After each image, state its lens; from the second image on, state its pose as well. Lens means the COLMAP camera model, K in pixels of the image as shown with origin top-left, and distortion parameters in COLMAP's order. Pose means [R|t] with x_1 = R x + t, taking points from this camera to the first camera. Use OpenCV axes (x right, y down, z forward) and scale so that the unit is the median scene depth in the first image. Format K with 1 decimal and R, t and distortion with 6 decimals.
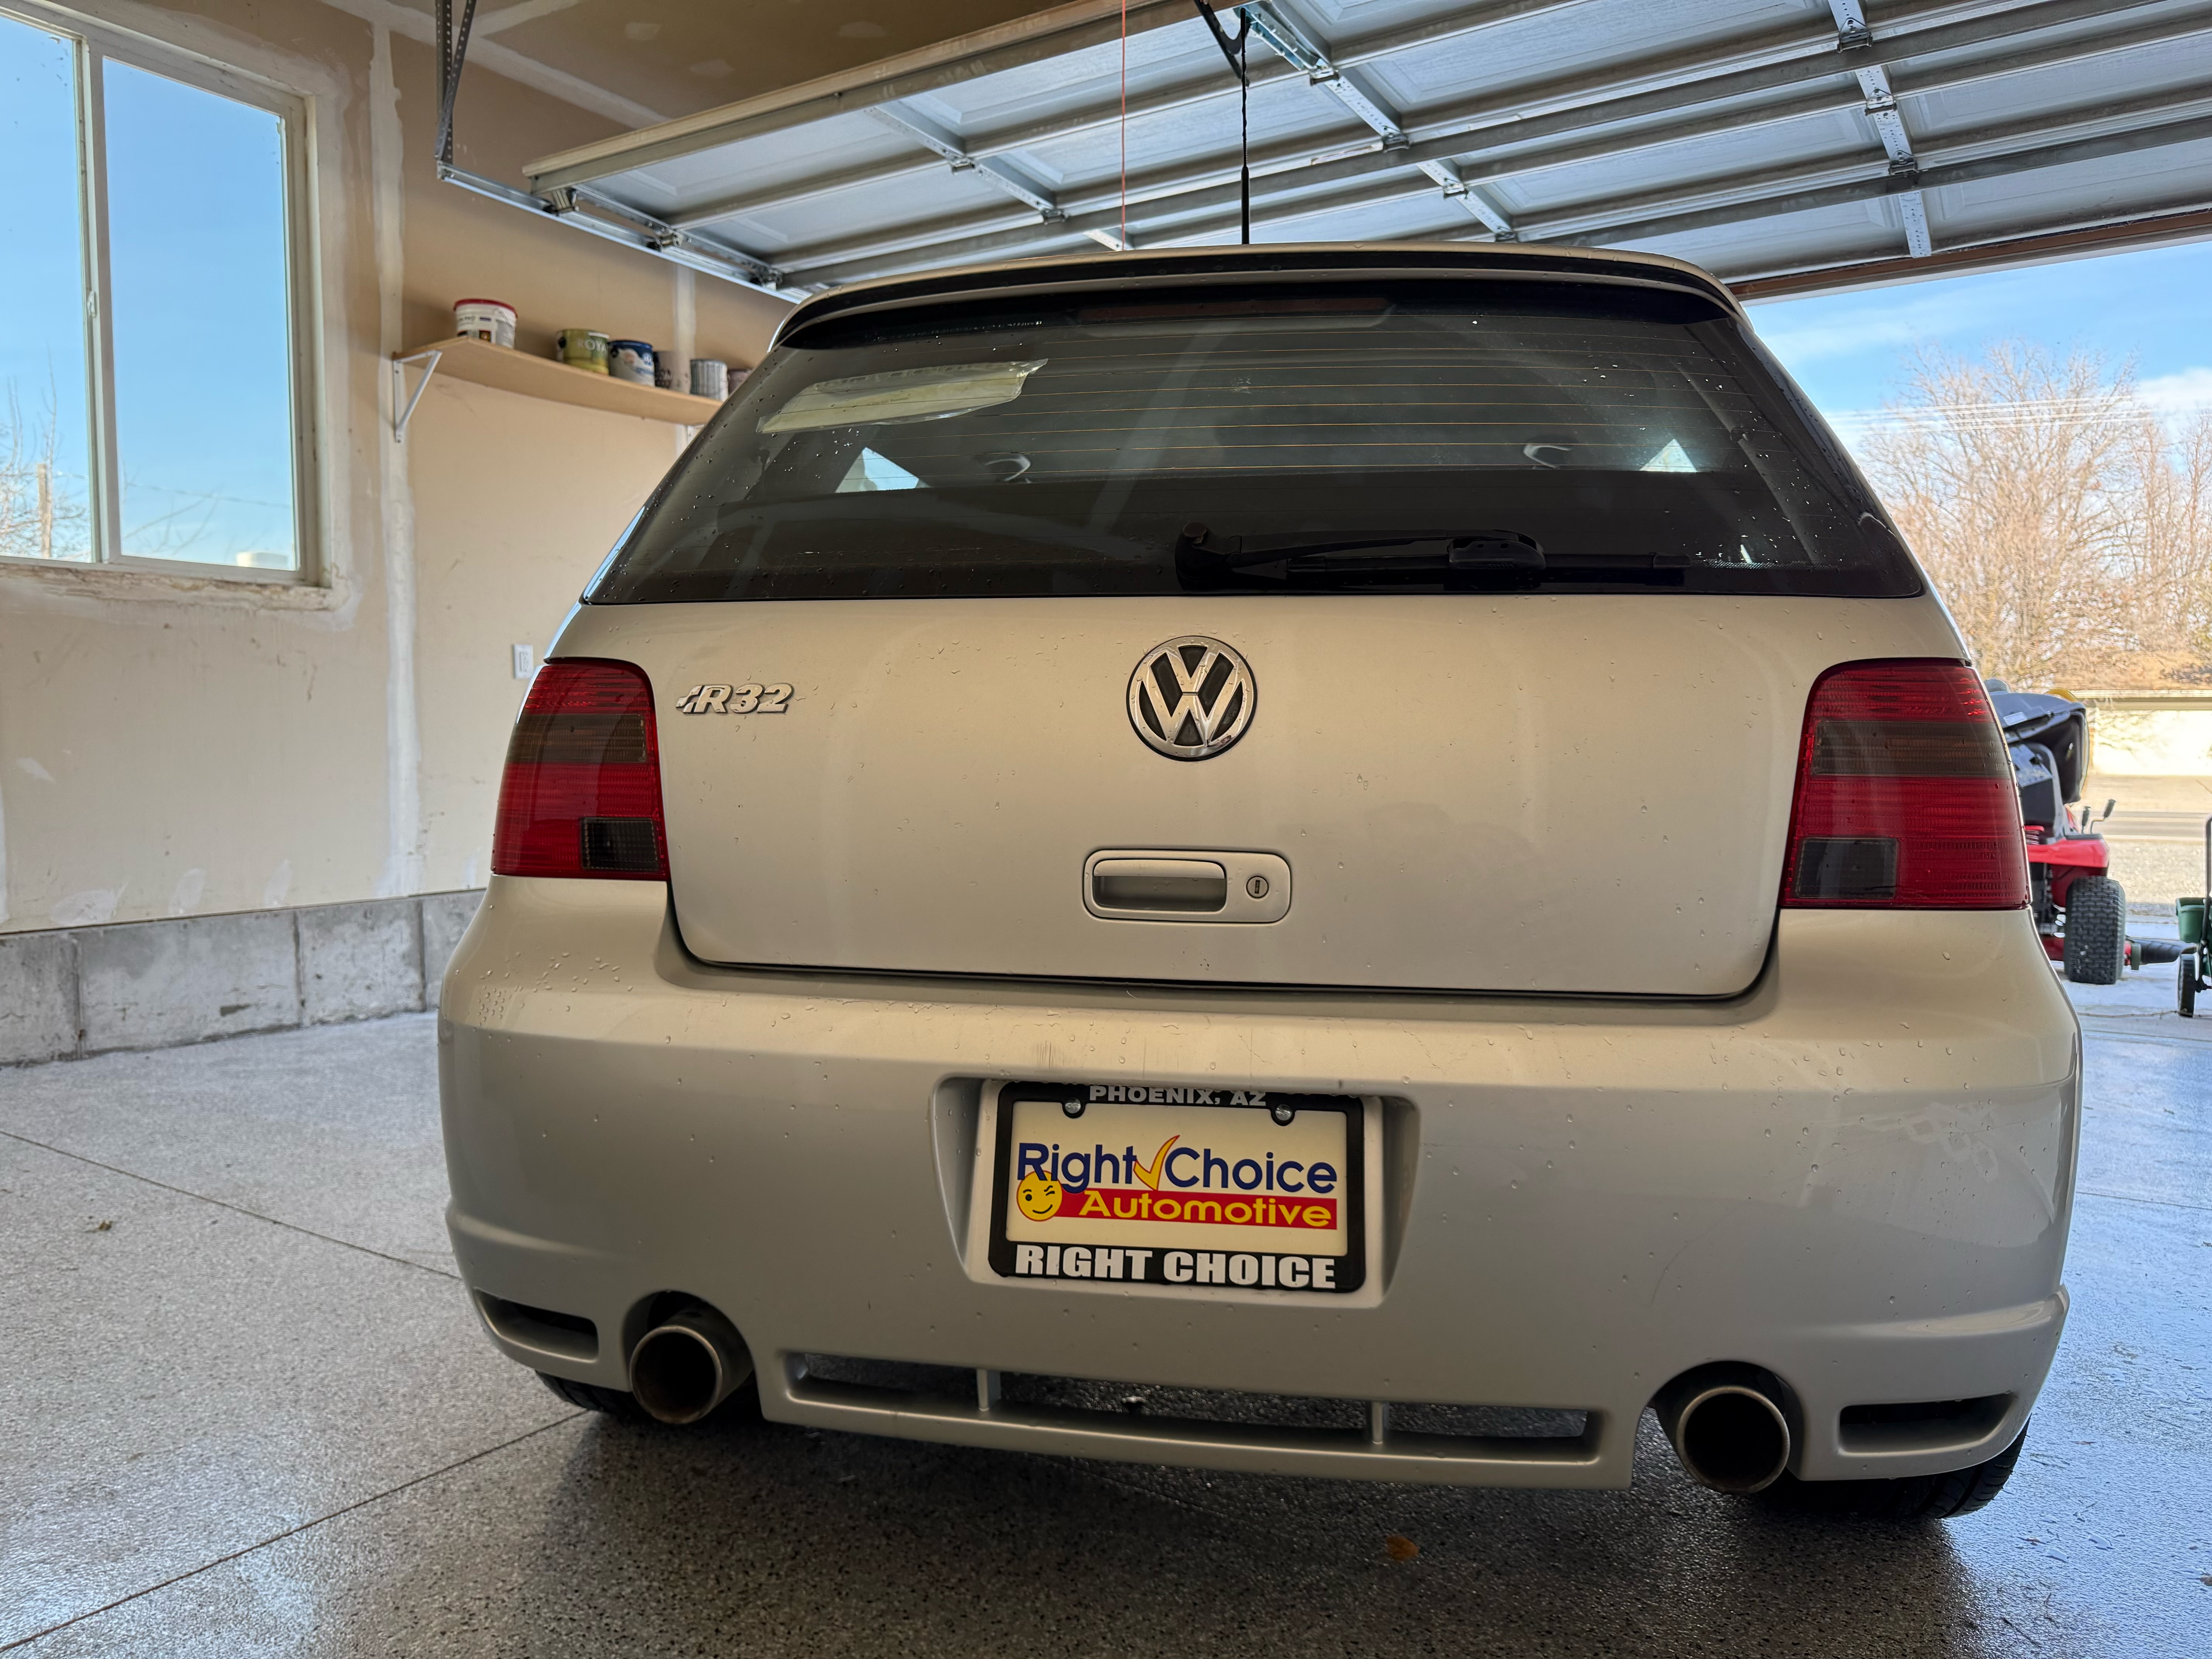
lens RADIAL K [[1575.0, 0, 1106.0], [0, 1575.0, 829.5], [0, 0, 1]] dist [0.167939, -0.184628]
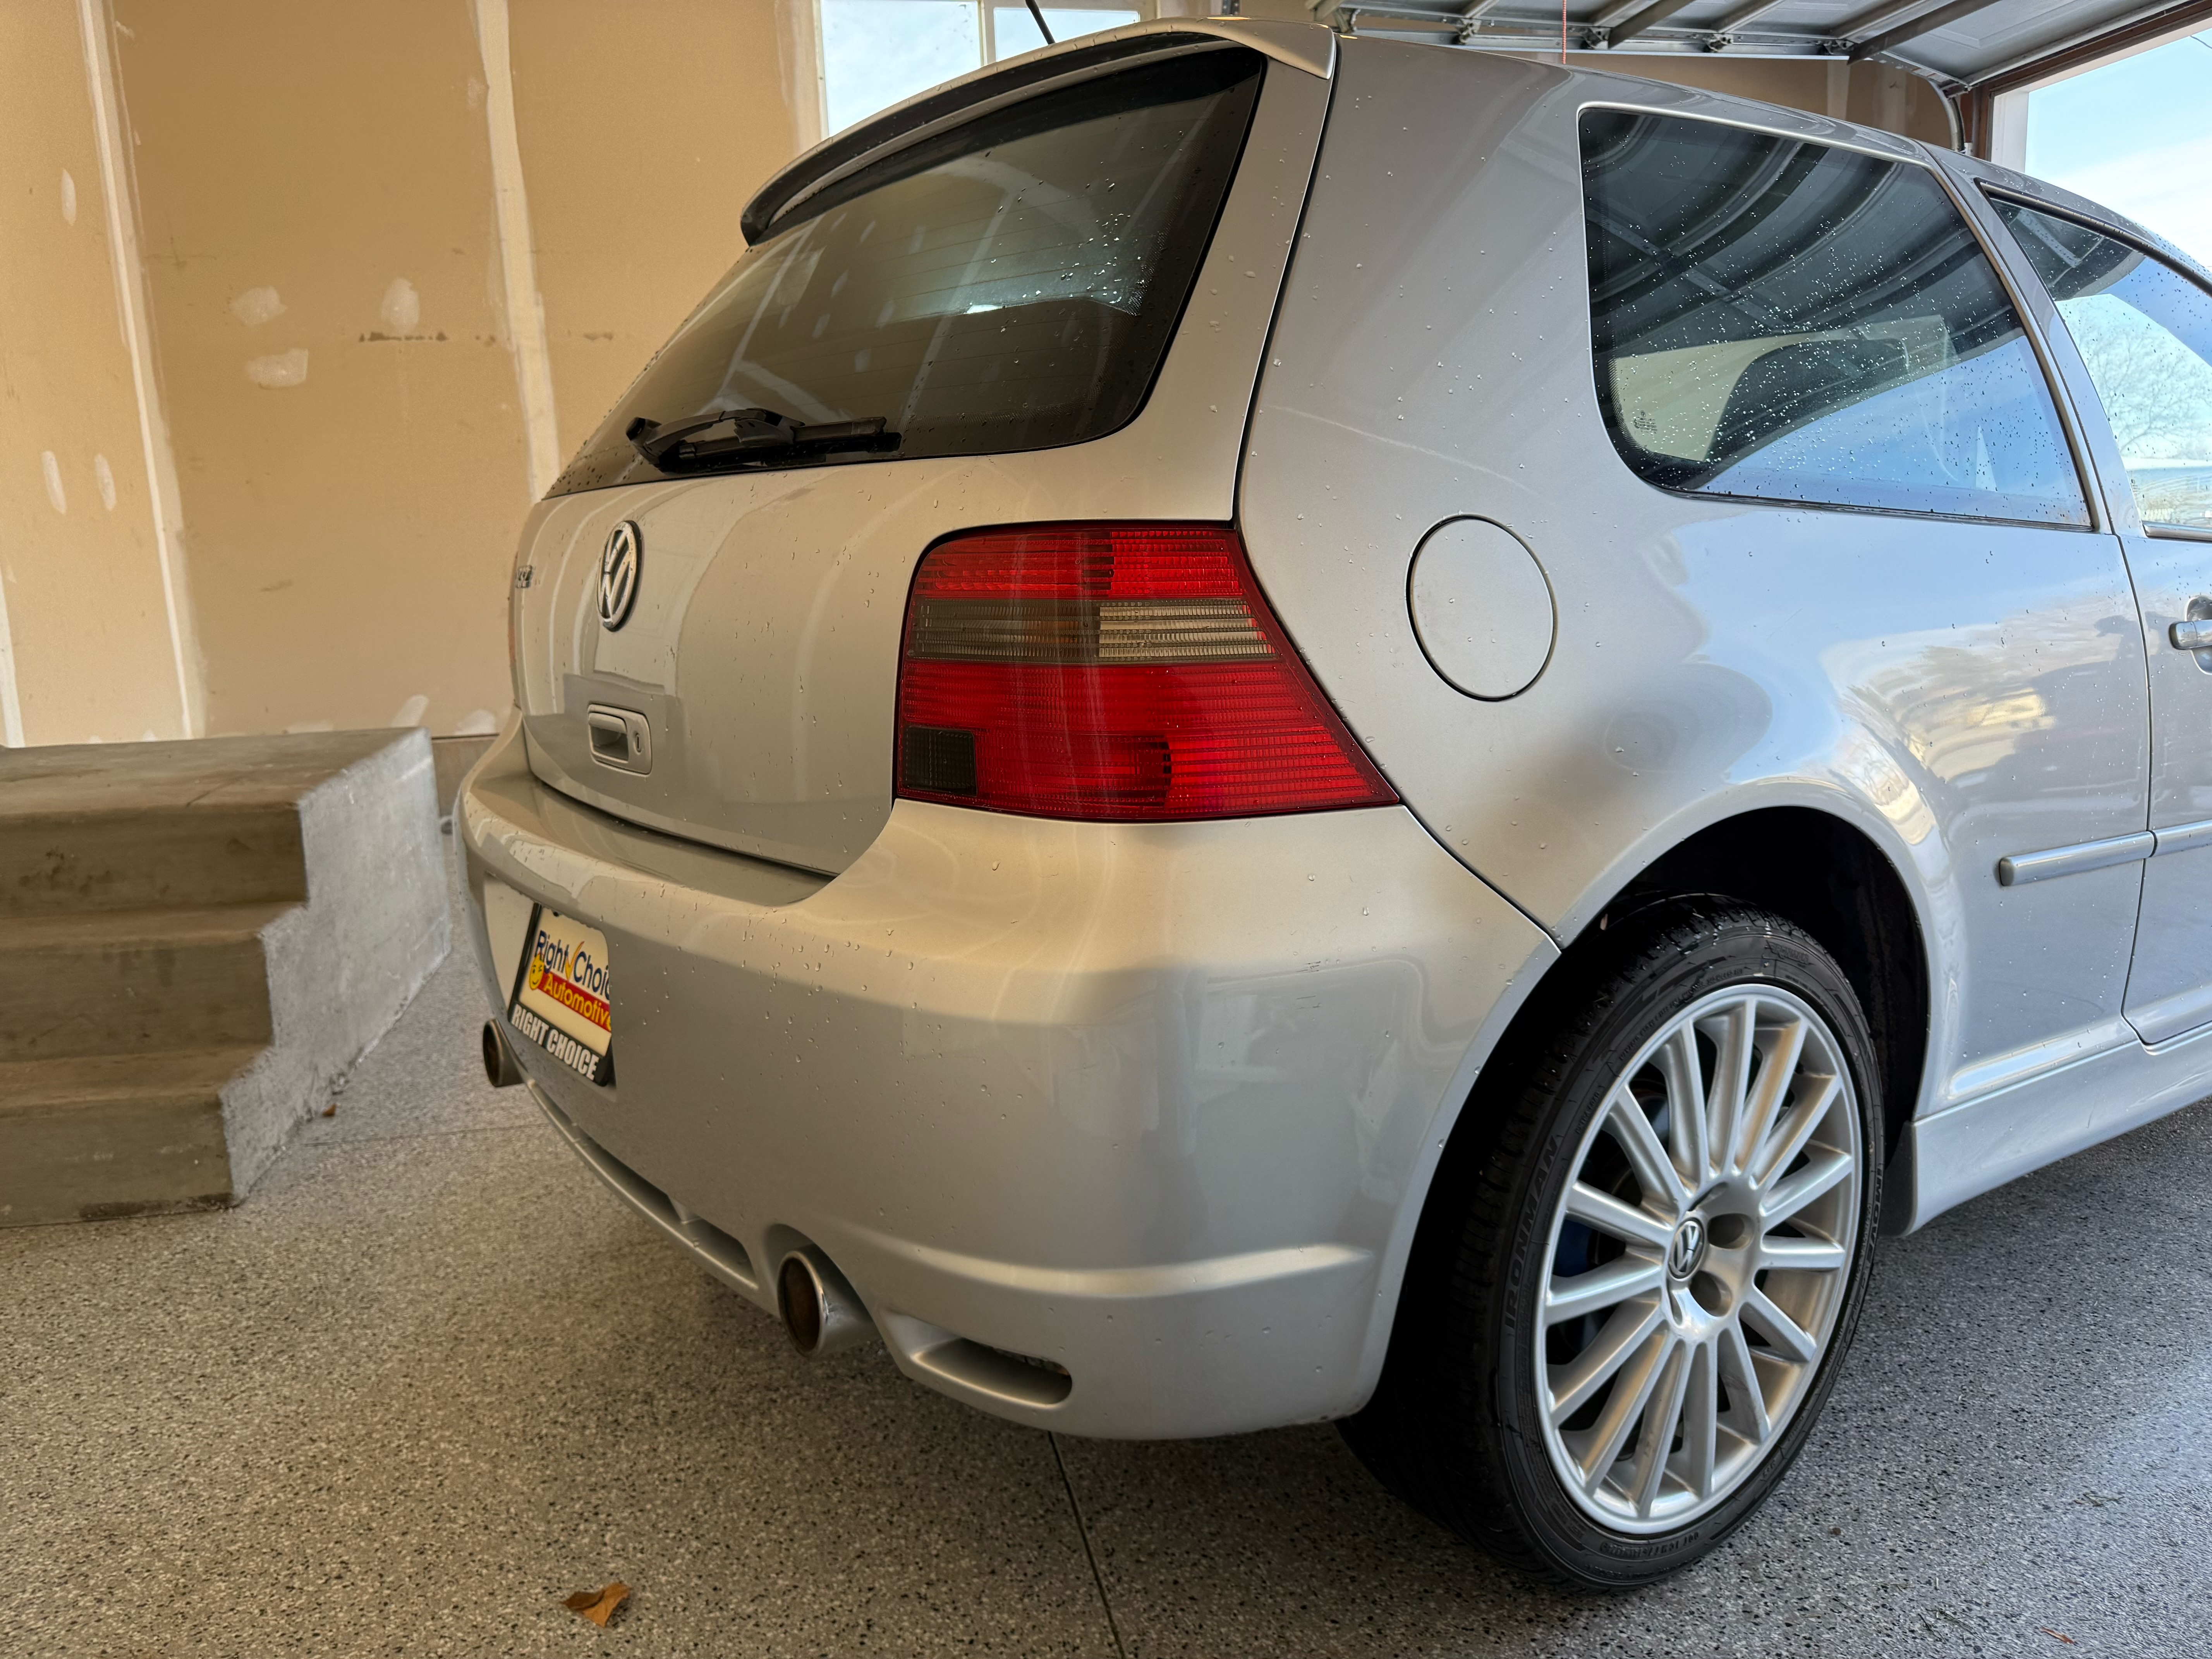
lens RADIAL K [[1574.4, 0, 1106.0], [0, 1574.4, 829.5], [0, 0, 1]] dist [0.049661, -0.074939]
pose [[0.716800, 0.101228, -0.689892, 0.859622], [-0.004551, 0.990064, 0.140543, -0.046942], [0.697264, -0.097601, 0.710138, 0.317132]]
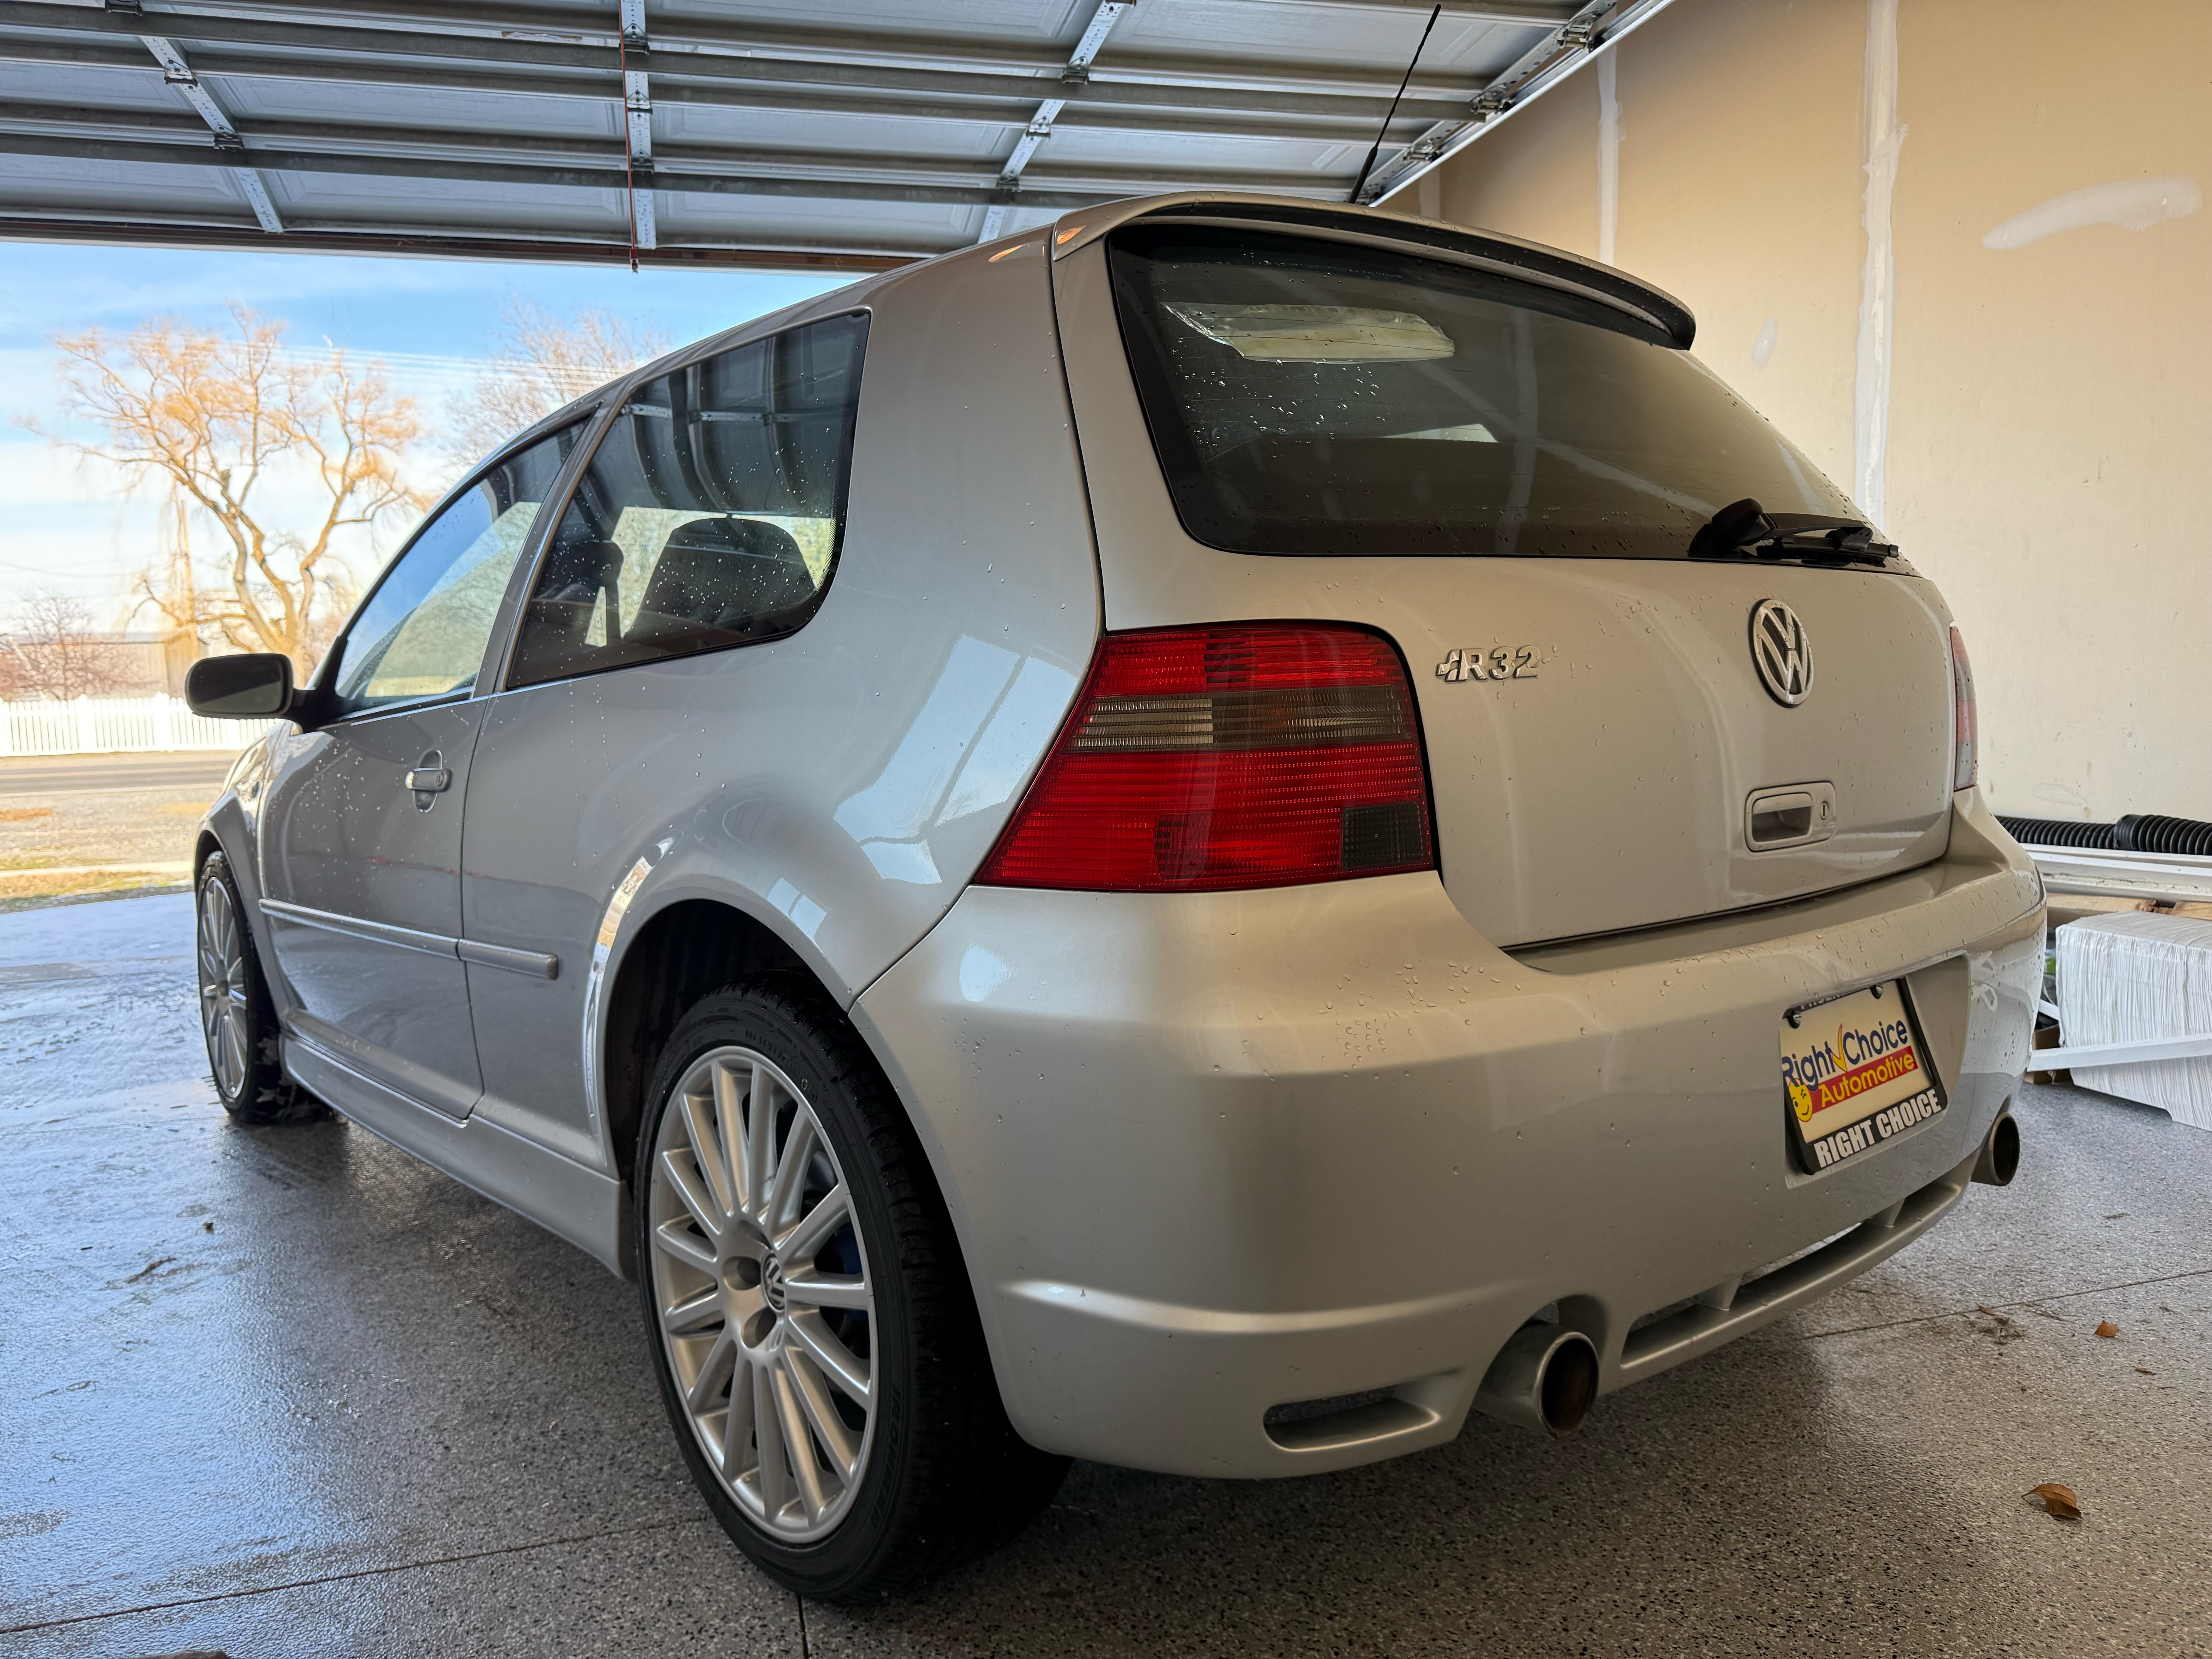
lens RADIAL K [[1610.0, 0, 1103.6], [0, 1610.0, 748.1], [0, 0, 1]] dist [-0.022948, -0.000373]
pose [[0.656304, -0.056257, 0.752397, -0.898781], [0.068751, 0.997527, 0.014615, -0.051578], [-0.751358, 0.042136, 0.658548, 0.456104]]
